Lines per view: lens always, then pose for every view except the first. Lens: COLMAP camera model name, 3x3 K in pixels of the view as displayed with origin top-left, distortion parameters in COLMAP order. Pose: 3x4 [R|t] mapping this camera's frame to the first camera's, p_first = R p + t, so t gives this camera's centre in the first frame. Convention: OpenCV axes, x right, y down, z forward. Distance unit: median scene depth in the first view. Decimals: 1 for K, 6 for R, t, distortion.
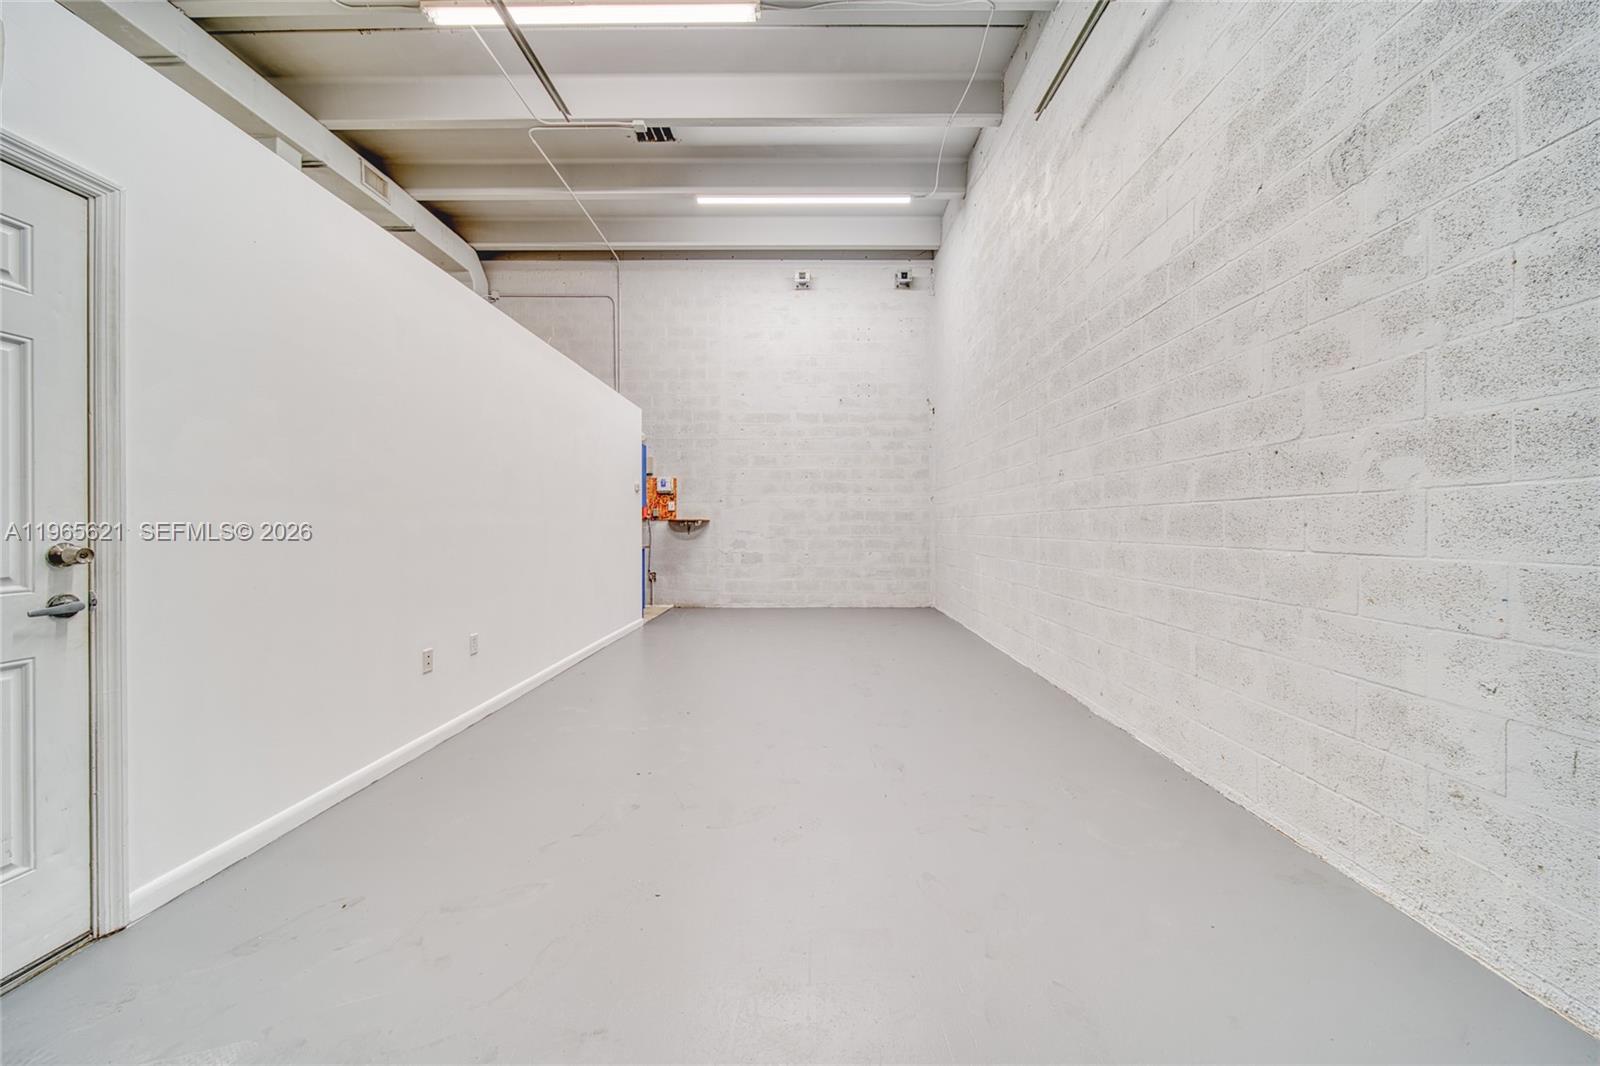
lens RADIAL K [[589.4, 0, 800.0], [0, 589.4, 533.0], [0, 0, 1]] dist [0.000532, -0.000306]
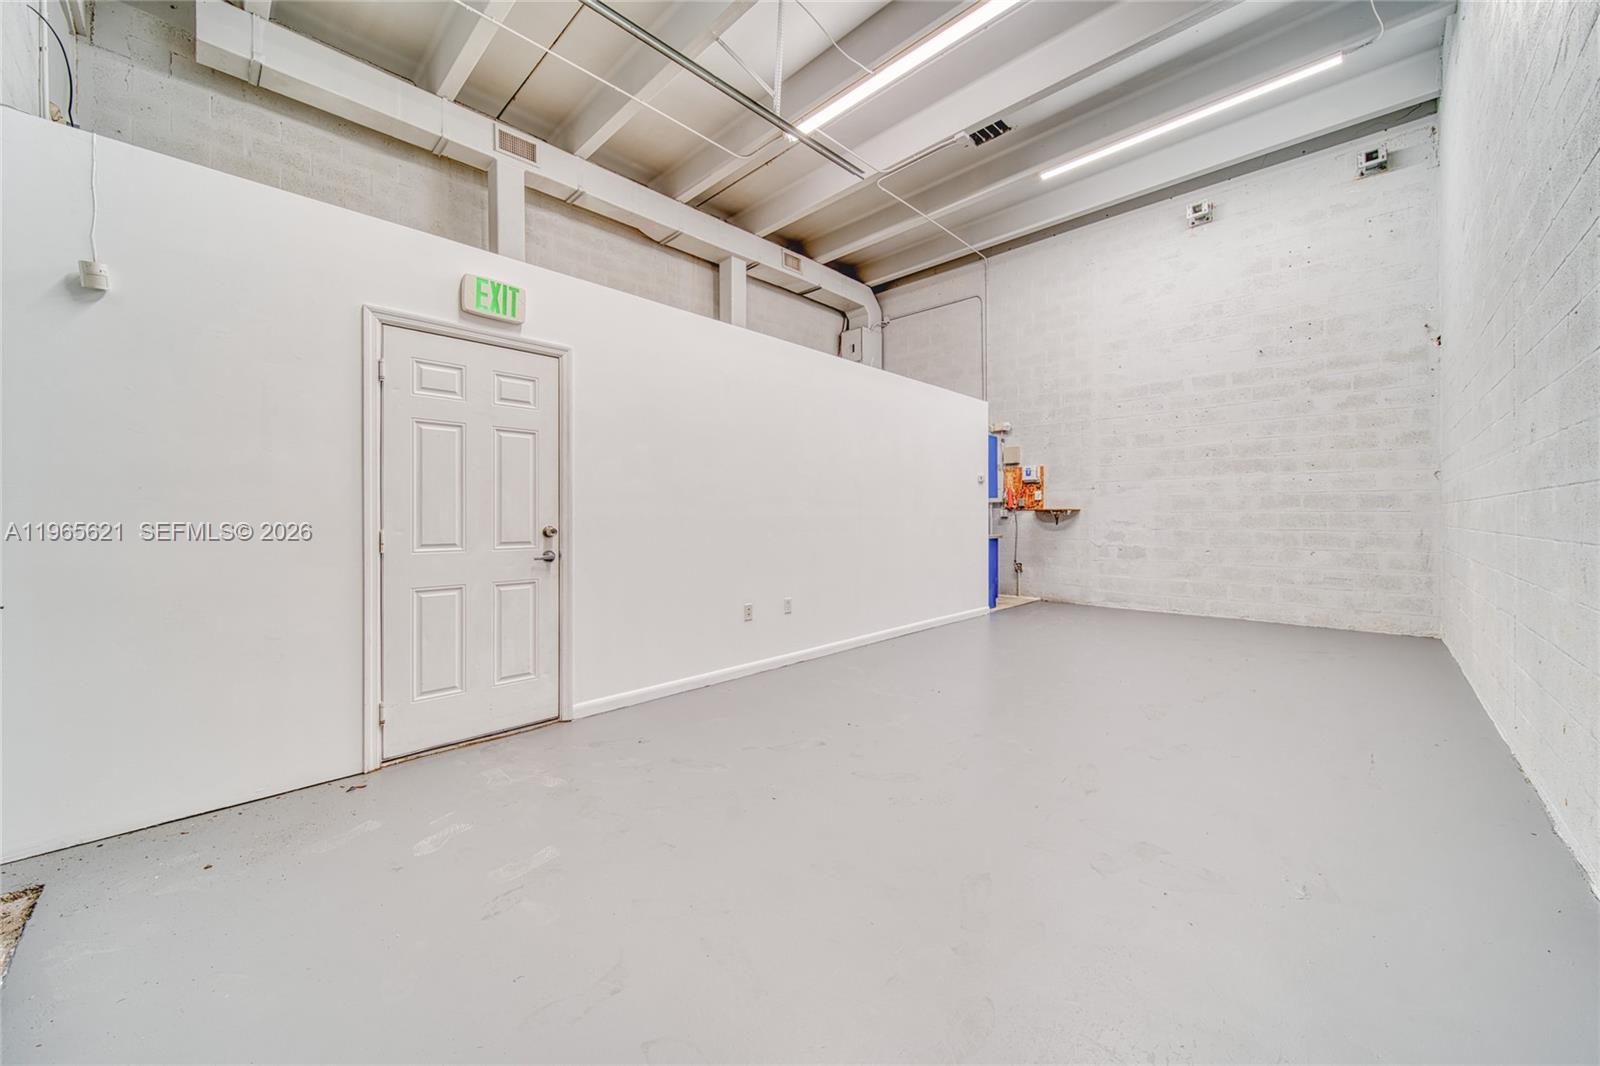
lens RADIAL K [[600.9, 0, 797.7], [0, 600.9, 520.2], [0, 0, 1]] dist [0.000715, -0.000251]
pose [[0.715780, 0.002599, -0.698321, 0.187904], [-0.005465, 0.999983, -0.001880, -0.000892], [0.698304, 0.005162, 0.715782, 0.019369]]
